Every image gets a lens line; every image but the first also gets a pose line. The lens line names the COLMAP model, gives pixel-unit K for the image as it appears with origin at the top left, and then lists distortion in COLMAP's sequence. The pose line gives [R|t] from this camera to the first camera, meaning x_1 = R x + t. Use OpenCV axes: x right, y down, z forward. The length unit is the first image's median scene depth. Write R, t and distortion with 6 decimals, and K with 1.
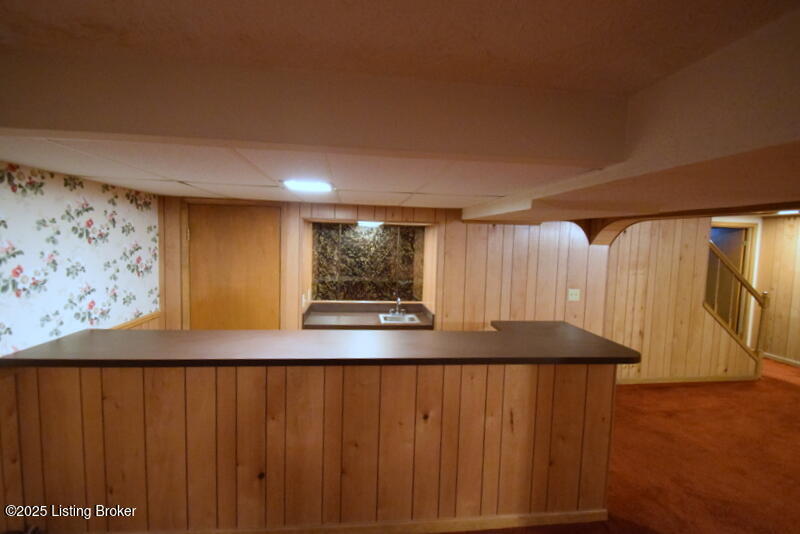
lens RADIAL K [[353.6, 0, 403.2], [0, 353.6, 266.2], [0, 0, 1]] dist [0.000801, -0.000328]
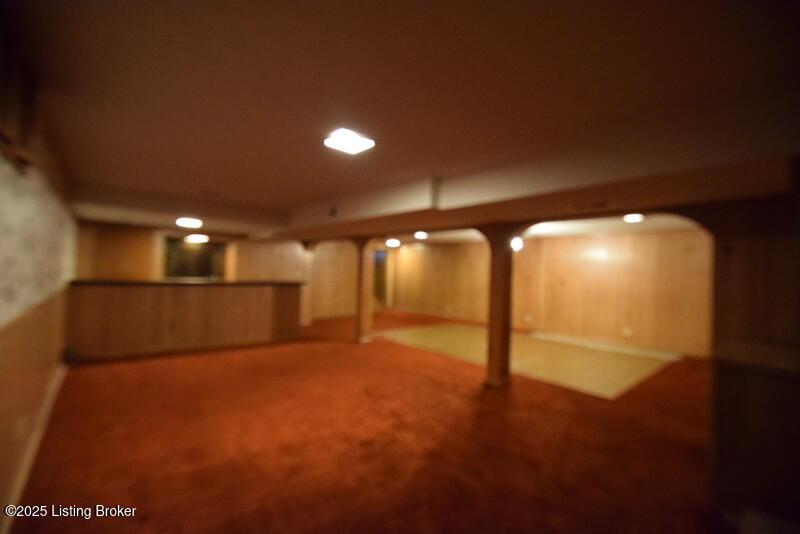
lens RADIAL K [[353.6, 0, 403.2], [0, 353.6, 266.2], [0, 0, 1]] dist [0.000801, -0.000328]
pose [[0.832317, 0.004353, 0.554283, -0.264089], [0.024496, 0.998703, -0.044627, 0.164444], [-0.553759, 0.050722, 0.831131, -1.439057]]
